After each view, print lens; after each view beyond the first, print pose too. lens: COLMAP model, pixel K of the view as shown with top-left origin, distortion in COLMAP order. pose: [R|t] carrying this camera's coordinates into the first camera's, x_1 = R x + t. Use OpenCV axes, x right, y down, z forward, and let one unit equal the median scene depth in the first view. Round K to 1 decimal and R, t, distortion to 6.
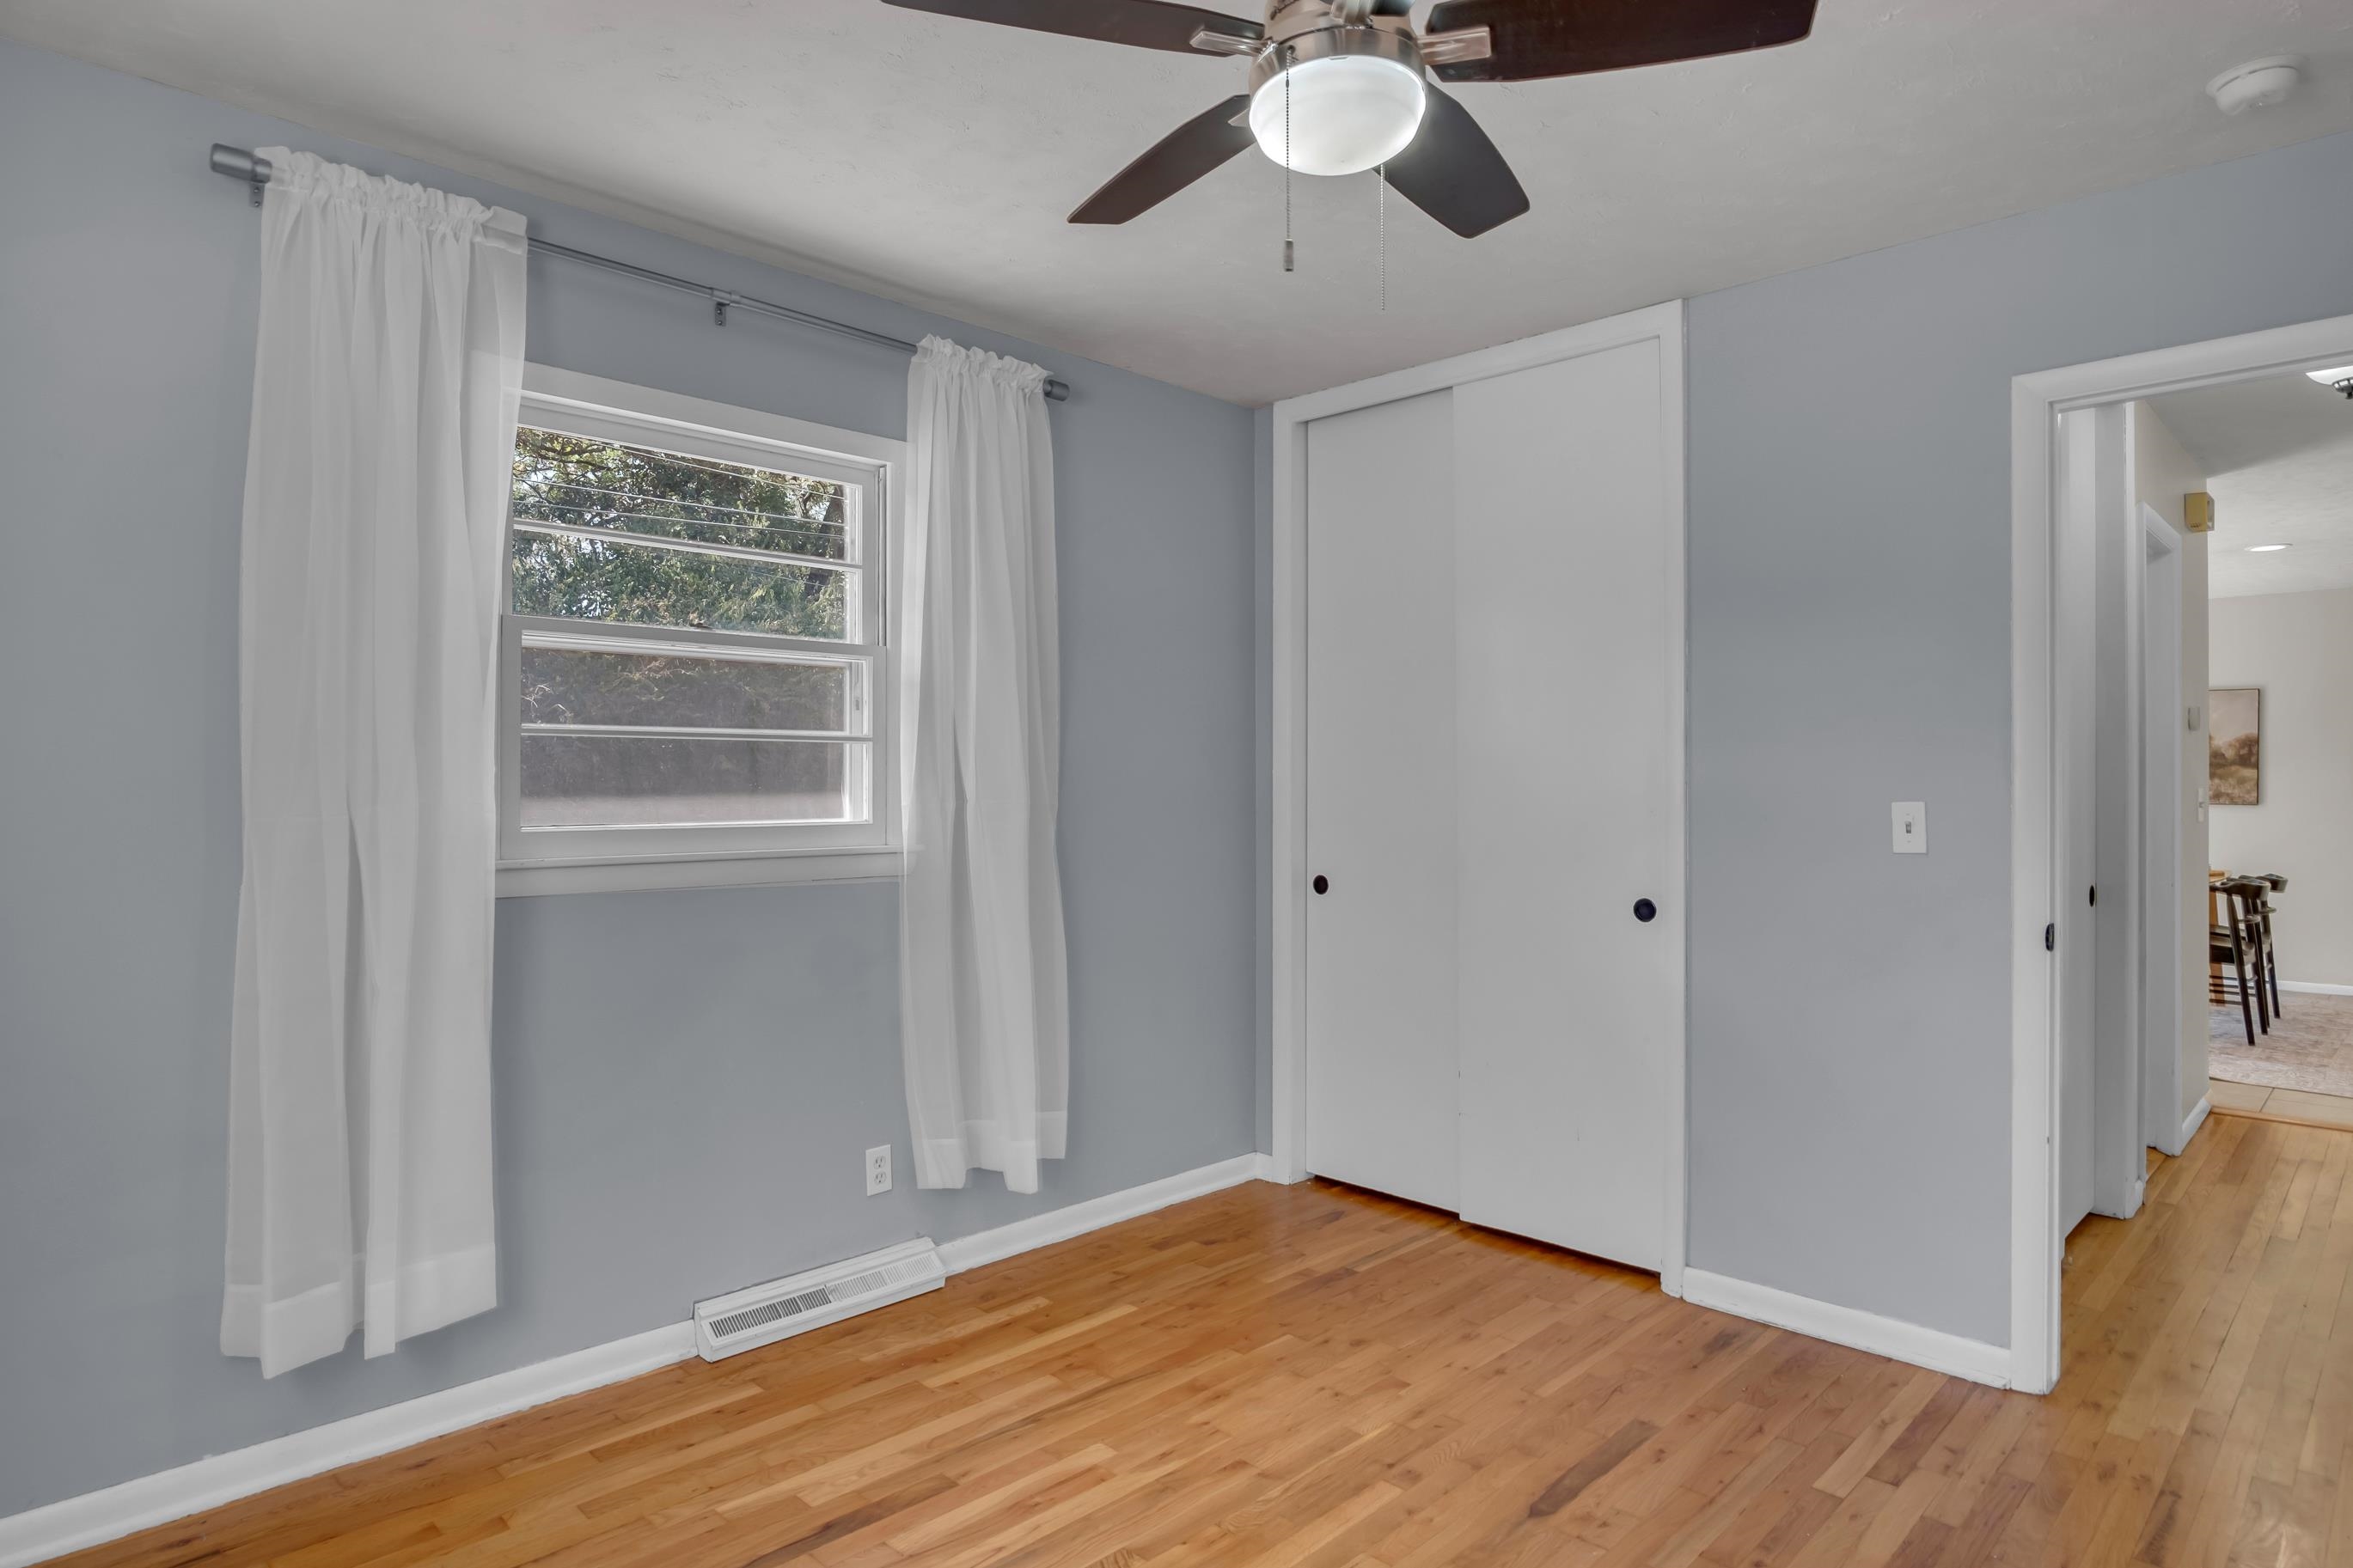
lens RADIAL K [[1353.1, 0, 1176.5], [0, 1353.1, 784.0], [0, 0, 1]] dist [-0.015791, -0.000421]
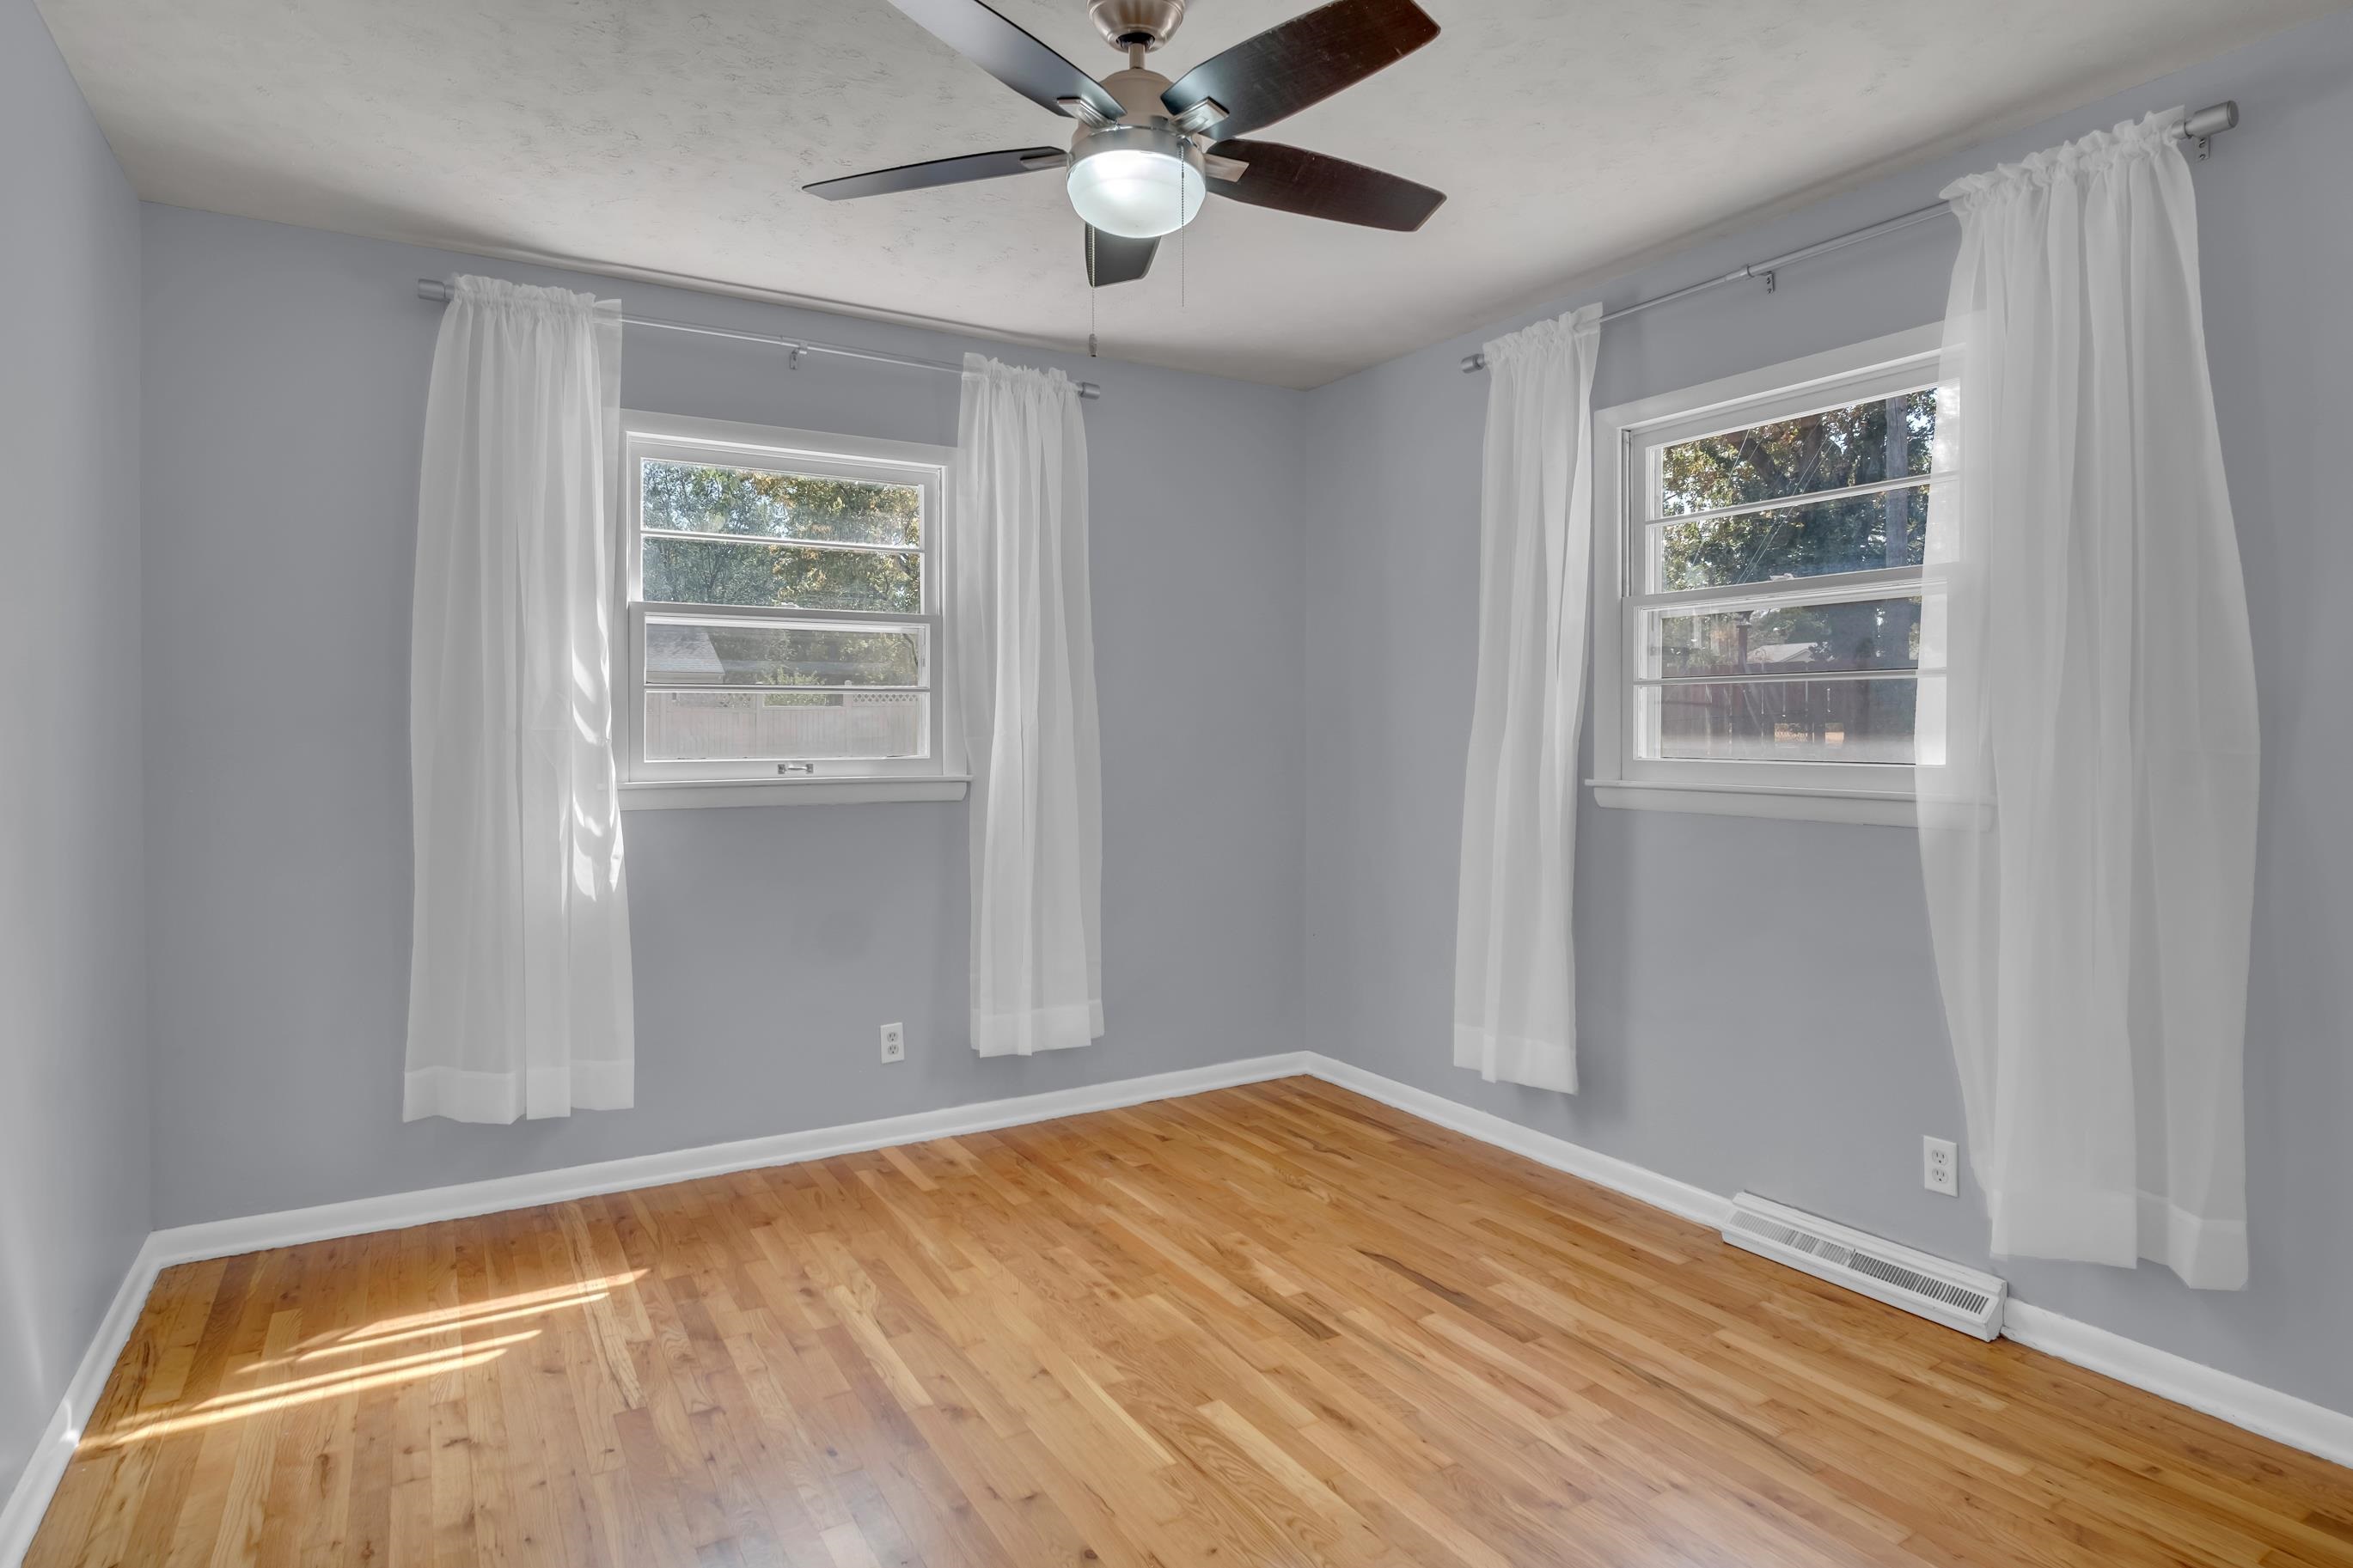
lens RADIAL K [[1284.1, 0, 1178.2], [0, 1284.1, 757.0], [0, 0, 1]] dist [-0.000424, 0.000386]
pose [[-0.244050, 0.023646, -0.969474, 0.819497], [-0.000354, 0.999700, 0.024472, 0.001627], [0.969763, 0.006316, -0.243969, 0.849615]]
